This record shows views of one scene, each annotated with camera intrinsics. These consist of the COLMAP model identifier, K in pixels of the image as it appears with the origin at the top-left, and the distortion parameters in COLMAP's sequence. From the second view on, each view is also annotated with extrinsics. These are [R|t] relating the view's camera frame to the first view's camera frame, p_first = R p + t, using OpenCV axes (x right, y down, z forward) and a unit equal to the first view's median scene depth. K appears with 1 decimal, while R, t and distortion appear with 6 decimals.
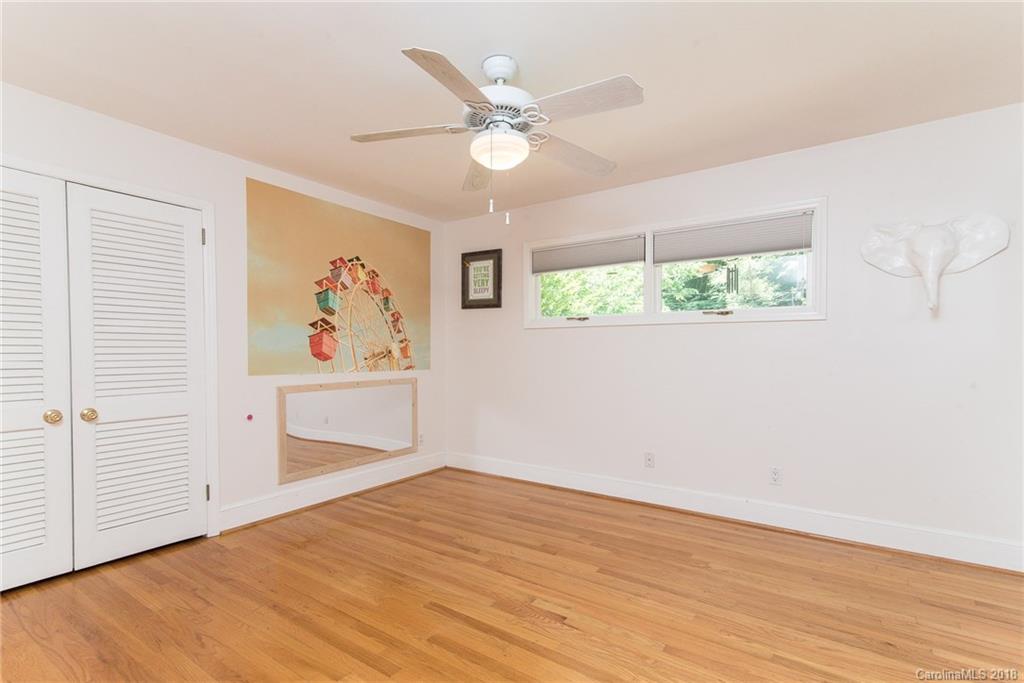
lens RADIAL K [[468.6, 0, 515.8], [0, 468.6, 348.3], [0, 0, 1]] dist [-0.017588, 0.000649]
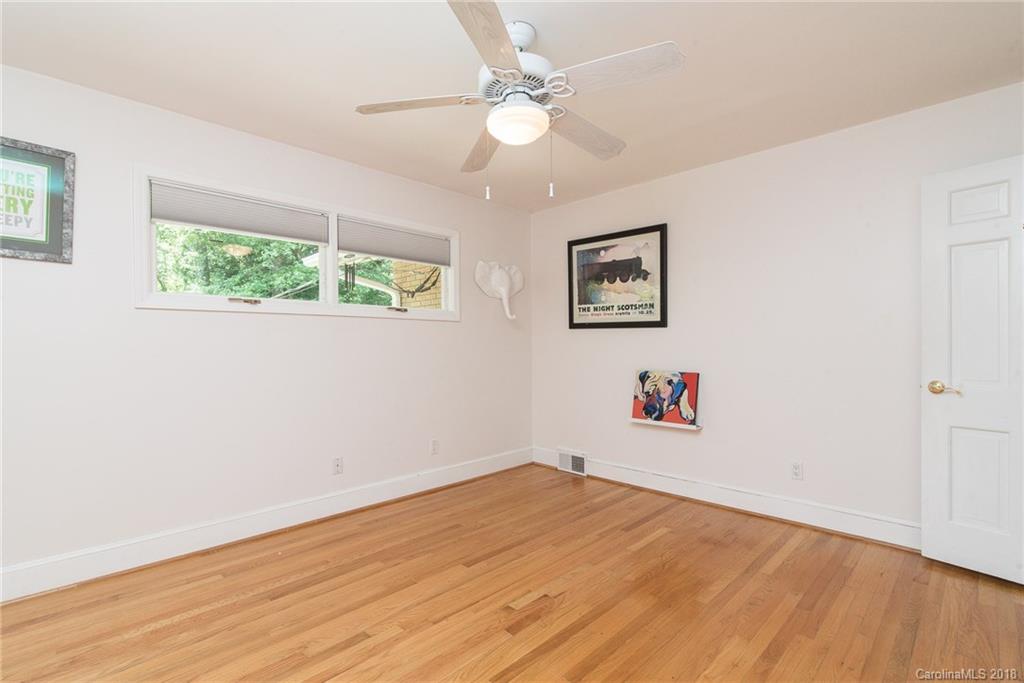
lens RADIAL K [[468.6, 0, 516.2], [0, 468.6, 342.7], [0, 0, 1]] dist [-0.017588, 0.000649]
pose [[0.178098, 0.005496, 0.983997, -0.630478], [0.001234, 0.999982, -0.005809, 0.007492], [-0.984012, 0.002249, 0.178088, 0.580663]]
